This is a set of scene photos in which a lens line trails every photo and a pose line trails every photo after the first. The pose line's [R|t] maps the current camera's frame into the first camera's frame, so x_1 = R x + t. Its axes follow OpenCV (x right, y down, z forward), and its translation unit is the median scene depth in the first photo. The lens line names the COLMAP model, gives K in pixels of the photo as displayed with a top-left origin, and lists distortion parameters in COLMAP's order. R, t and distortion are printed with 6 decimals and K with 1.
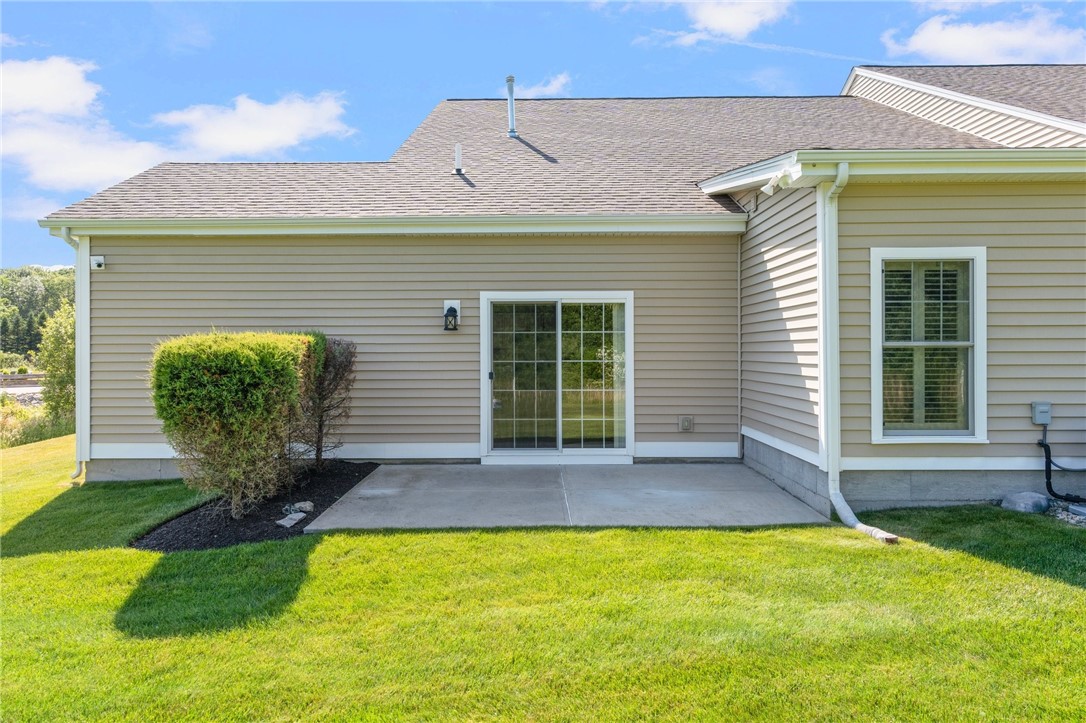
lens RADIAL K [[714.6, 0, 541.6], [0, 714.6, 342.8], [0, 0, 1]] dist [0.001123, -0.000183]
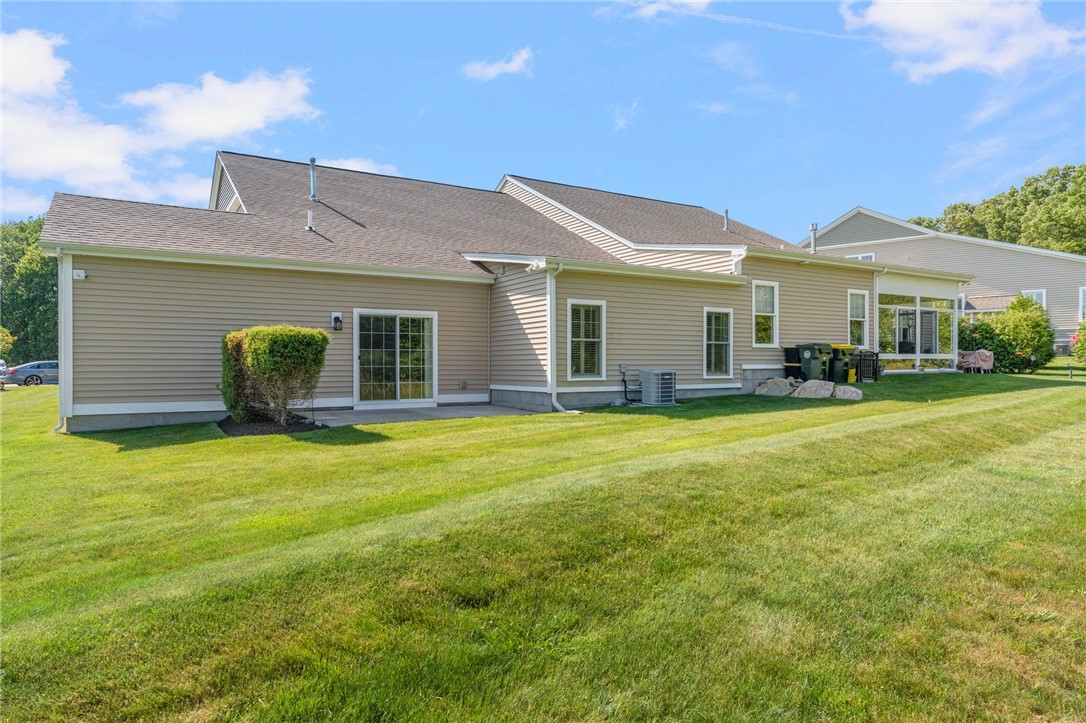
lens RADIAL K [[656.3, 0, 543.0], [0, 656.3, 361.5], [0, 0, 1]] dist [-0.000760, -0.000048]
pose [[0.846563, 0.003313, 0.532279, -0.645261], [-0.004767, 0.999988, 0.001358, 0.061589], [-0.532268, -0.003687, 0.846568, -0.674973]]
